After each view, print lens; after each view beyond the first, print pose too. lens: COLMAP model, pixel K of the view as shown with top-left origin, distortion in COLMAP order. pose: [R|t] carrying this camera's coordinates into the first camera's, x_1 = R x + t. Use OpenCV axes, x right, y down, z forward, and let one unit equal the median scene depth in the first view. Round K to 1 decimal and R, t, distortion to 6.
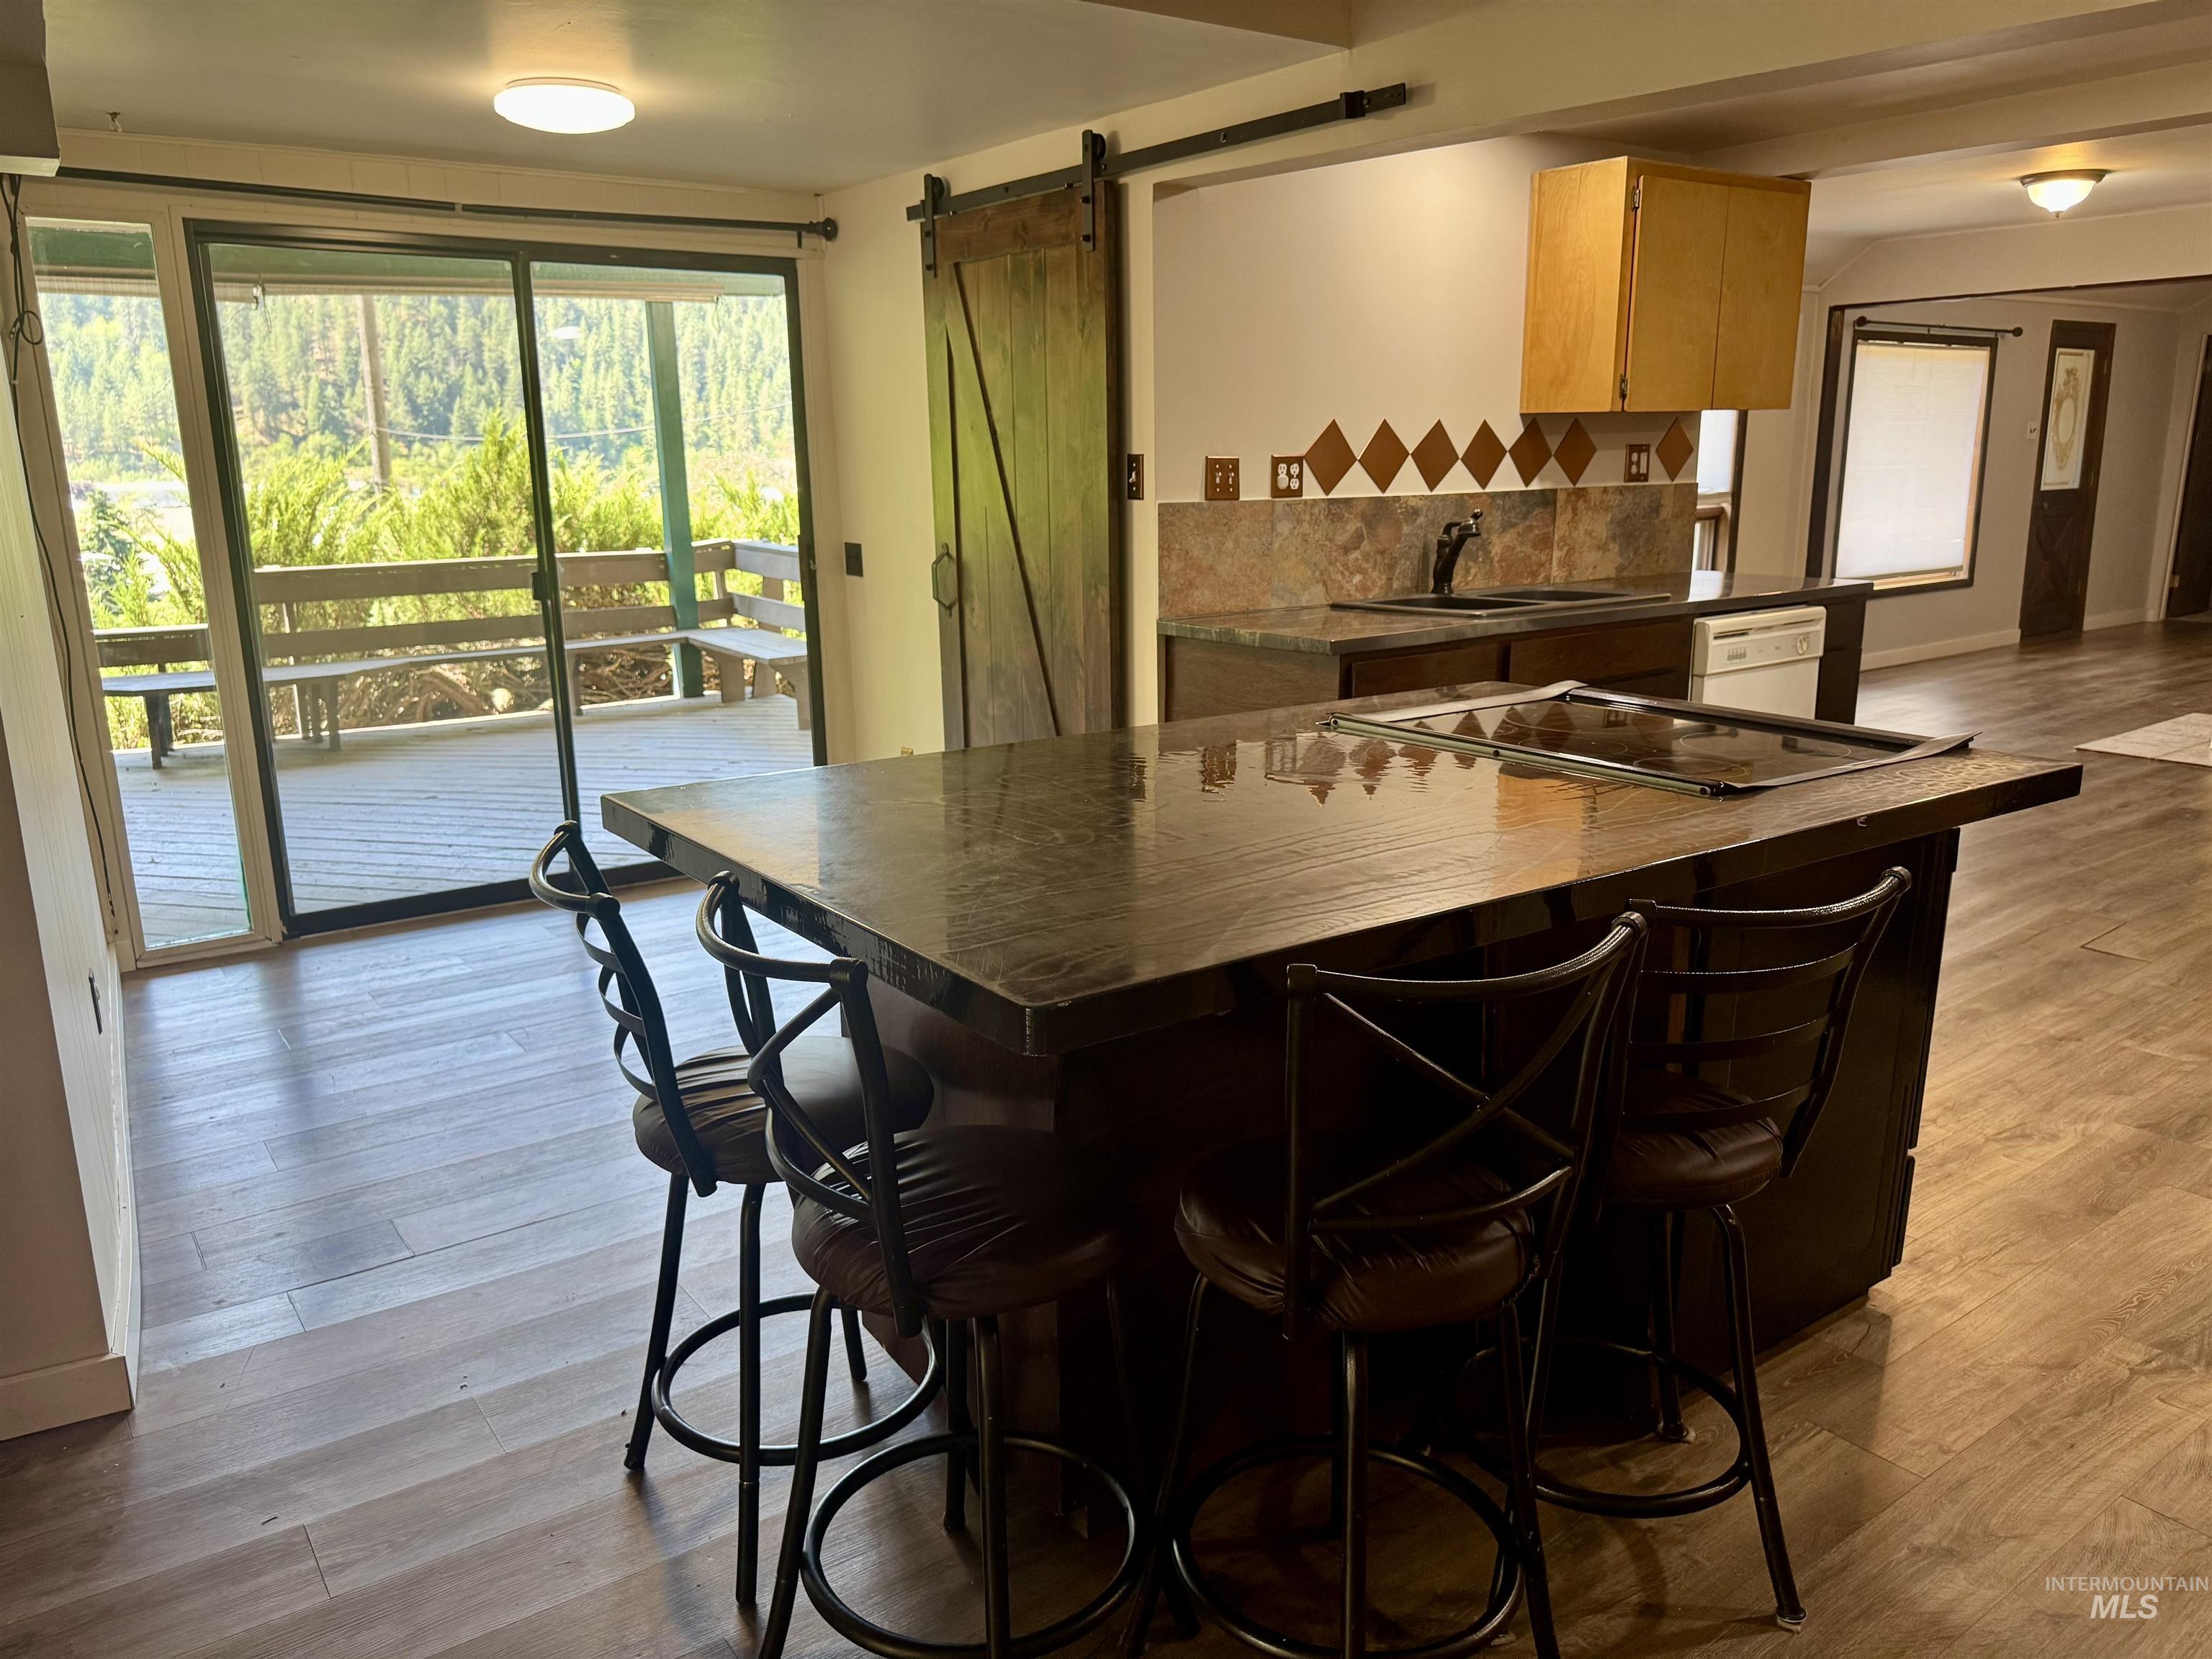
lens RADIAL K [[1579.7, 0, 1106.0], [0, 1579.7, 829.5], [0, 0, 1]] dist [0.079777, -0.100644]
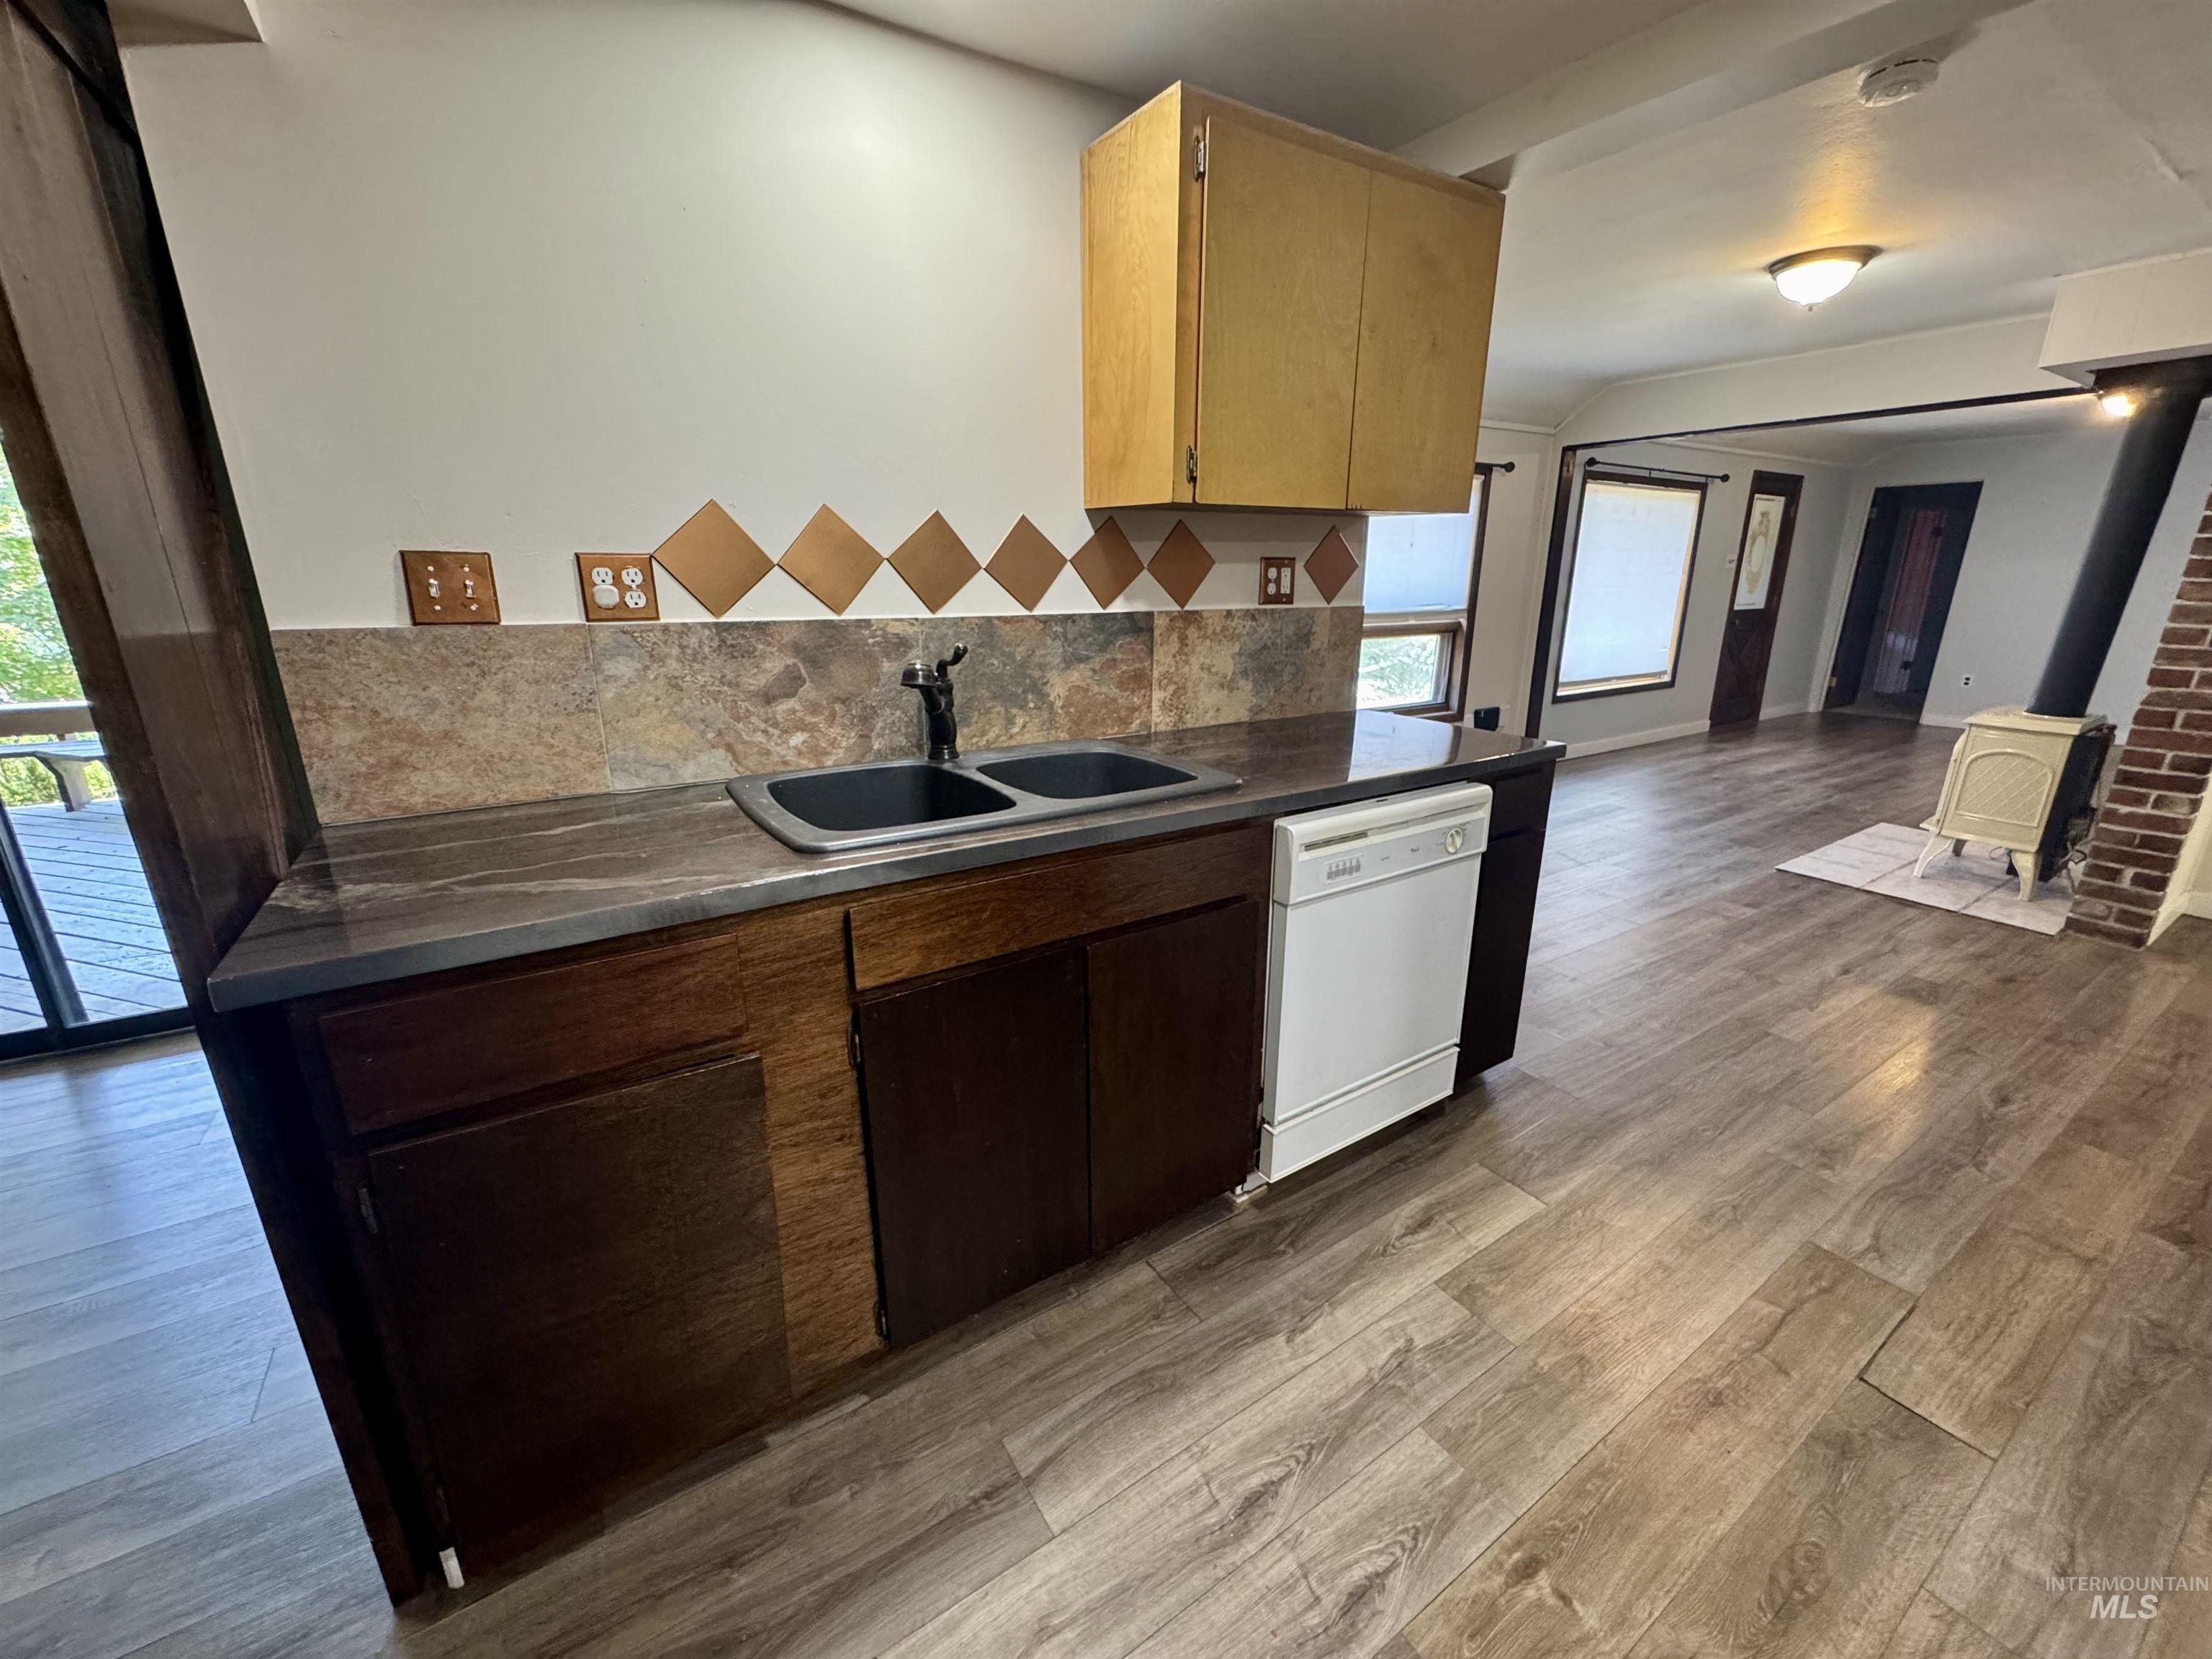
lens RADIAL K [[886.2, 0, 1113.6], [0, 886.2, 824.0], [0, 0, 1]] dist [0.014997, -0.007118]
pose [[0.998275, 0.030774, -0.049997, 0.298061], [-0.028453, 0.998514, 0.046486, -0.135196], [0.051353, -0.044984, 0.997667, 0.586197]]
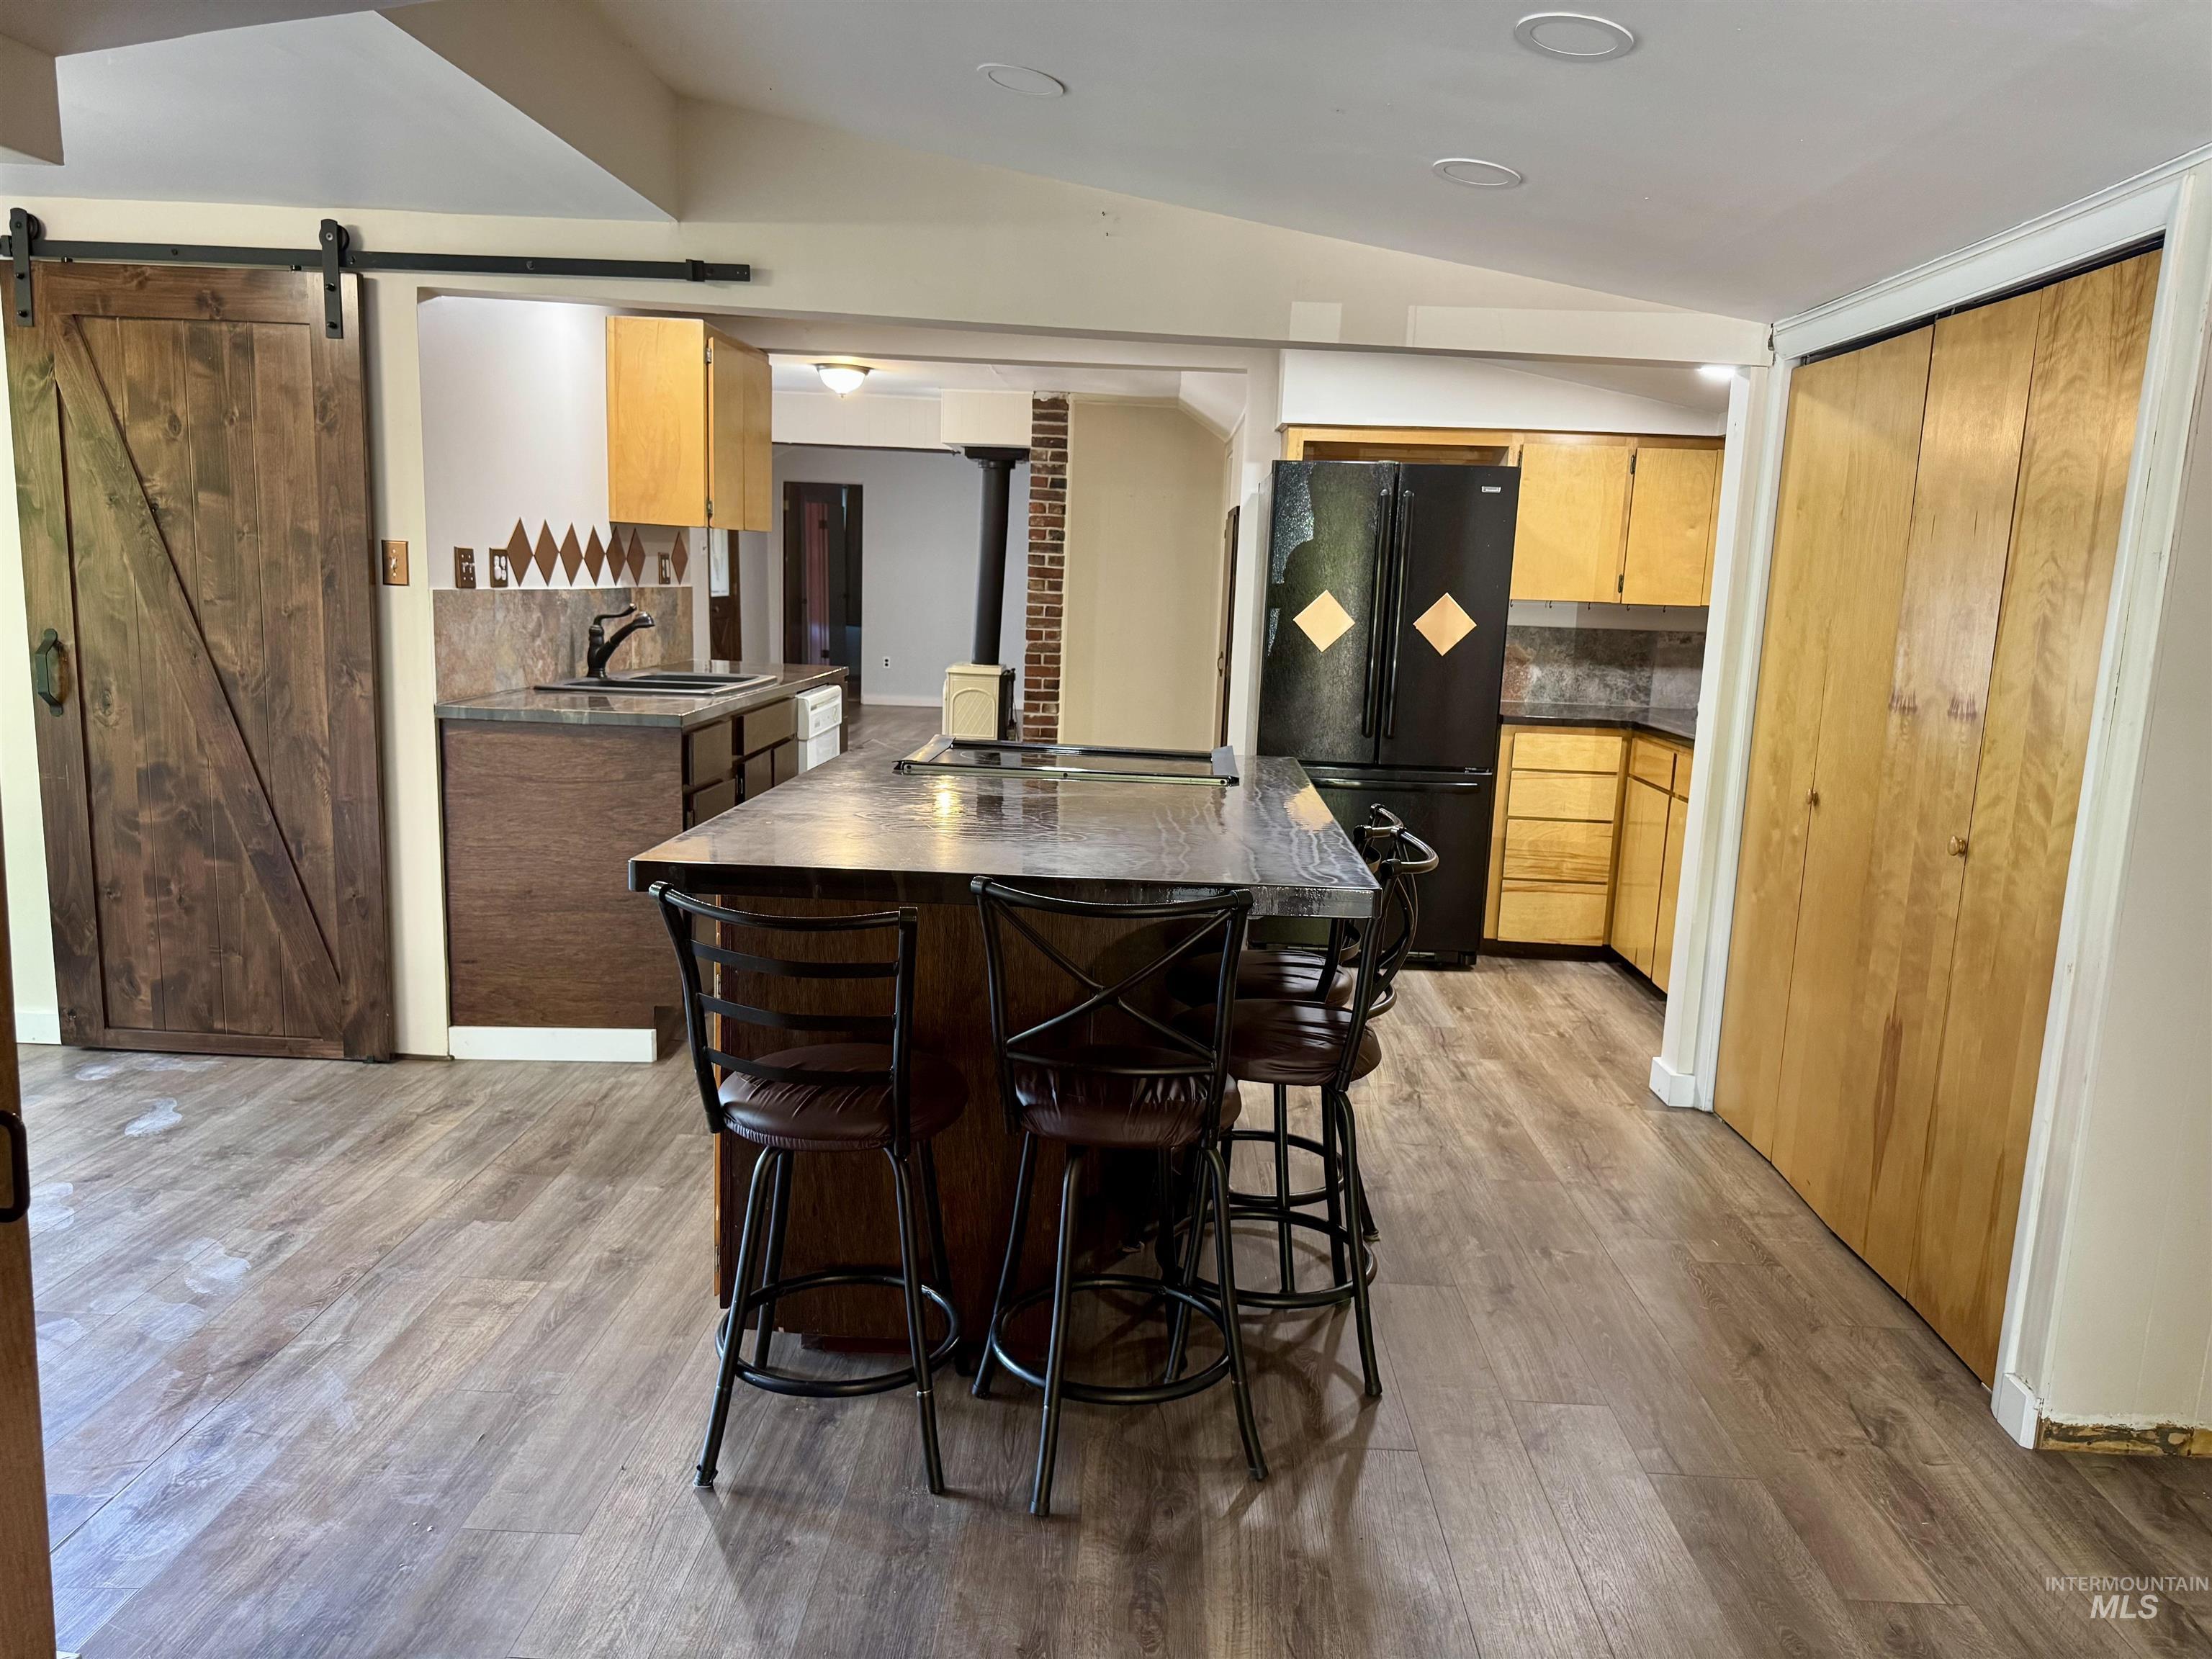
lens RADIAL K [[1577.8, 0, 1119.3], [0, 1577.8, 847.3], [0, 0, 1]] dist [-0.004332, -0.009362]
pose [[0.612606, -0.101496, 0.783845, -0.427281], [0.142142, 0.989699, 0.017061, 0.002594], [-0.777502, 0.100966, 0.620722, 0.039328]]
